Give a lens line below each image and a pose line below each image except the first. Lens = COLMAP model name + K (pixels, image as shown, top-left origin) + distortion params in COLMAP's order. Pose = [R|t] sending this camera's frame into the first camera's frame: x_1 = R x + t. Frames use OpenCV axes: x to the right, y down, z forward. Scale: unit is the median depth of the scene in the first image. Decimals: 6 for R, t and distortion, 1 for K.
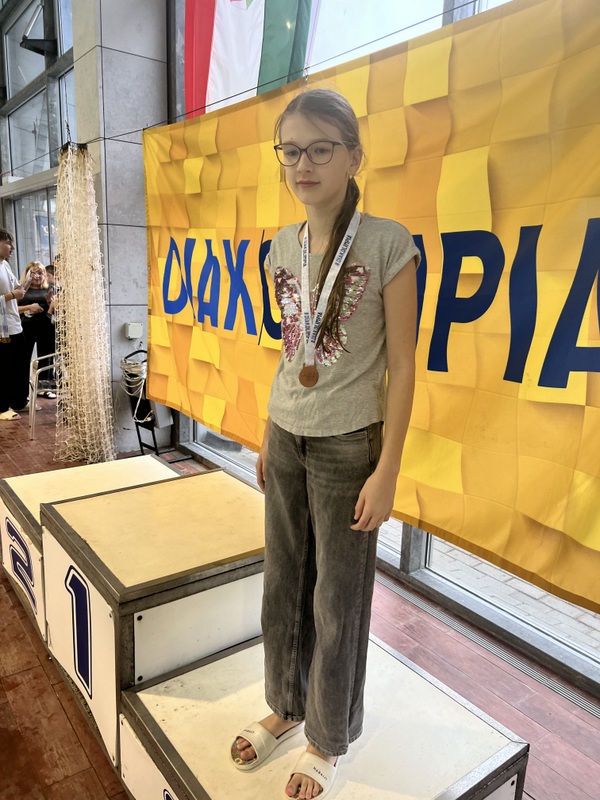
lens RADIAL K [[611.9, 0, 302.7], [0, 611.9, 399.8], [0, 0, 1]] dist [0.041510, -0.023143]
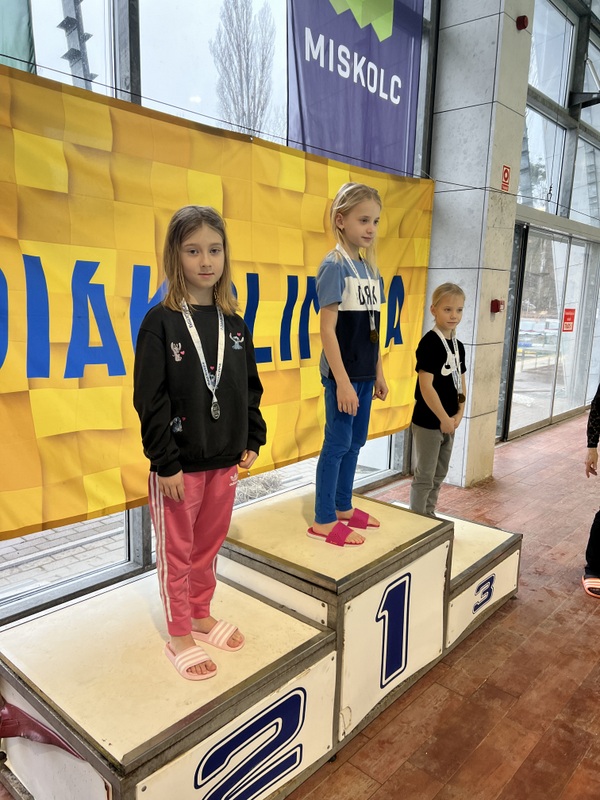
lens RADIAL K [[611.9, 0, 301.0], [0, 611.9, 414.5], [0, 0, 1]] dist [0.041510, -0.023143]
pose [[-0.209165, -0.227000, 0.951168, -1.260730], [0.176756, 0.947885, 0.265086, -0.317850], [-0.961773, 0.223572, -0.158141, 1.220271]]
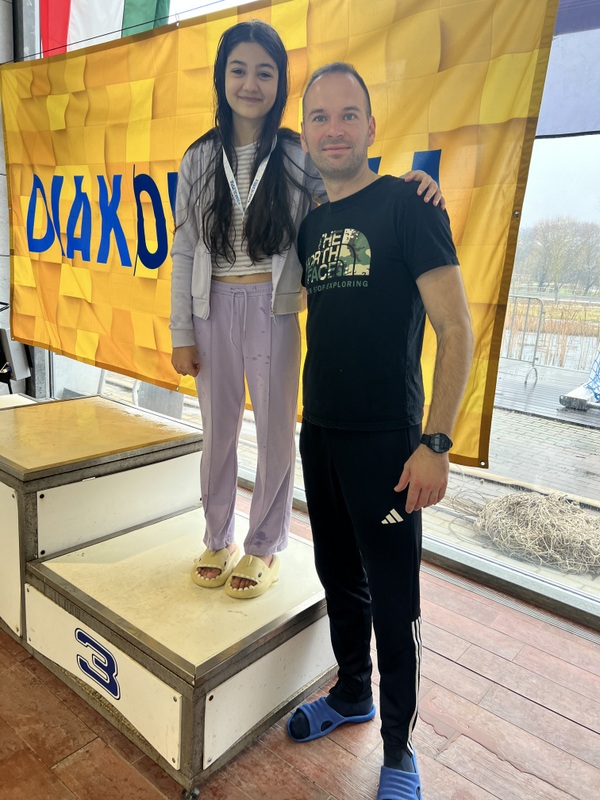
lens RADIAL K [[611.9, 0, 300.2], [0, 611.9, 405.5], [0, 0, 1]] dist [0.041510, -0.023143]
pose [[0.970861, -0.022078, 0.238624, -0.061390], [0.015560, 0.999454, 0.029163, 0.135859], [-0.239138, -0.024600, 0.970674, -0.148170]]
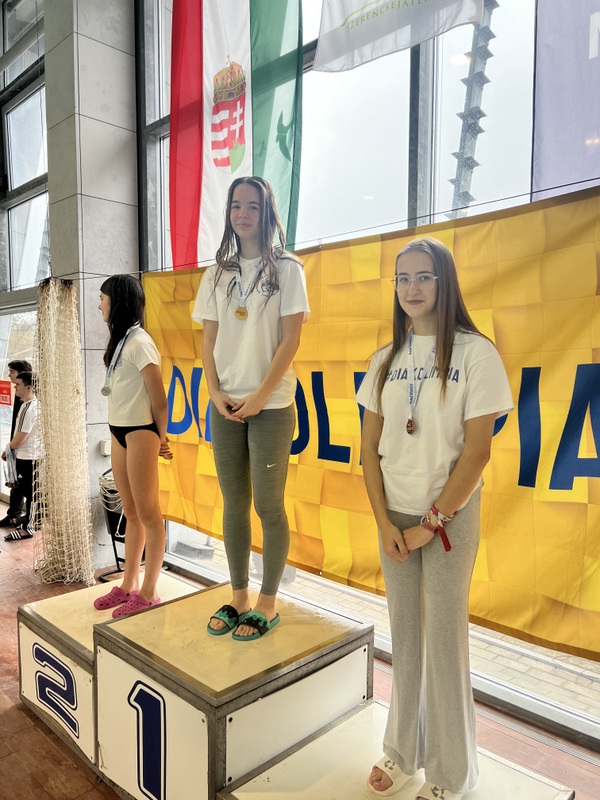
lens RADIAL K [[611.9, 0, 302.7], [0, 611.9, 410.4], [0, 0, 1]] dist [0.041510, -0.023143]
pose [[0.987997, -0.042988, 0.148368, -0.225994], [0.063135, 0.988985, -0.133873, -0.032859], [-0.140979, 0.141633, 0.979829, -0.153702]]
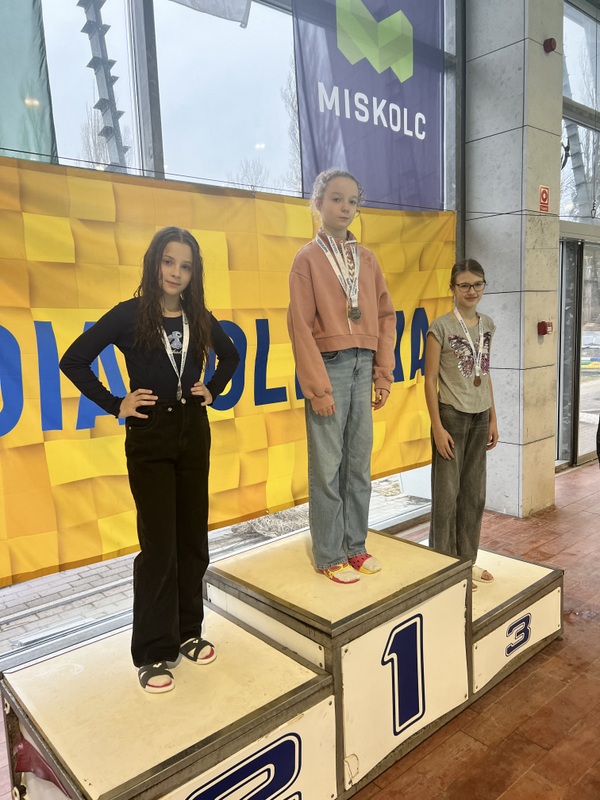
lens RADIAL K [[611.9, 0, 303.4], [0, 611.9, 402.2], [0, 0, 1]] dist [0.041510, -0.023143]
pose [[-0.072474, -0.165266, 0.983583, -1.302959], [0.244781, 0.953067, 0.178175, -0.318105], [-0.966866, 0.253675, -0.028619, 1.054814]]
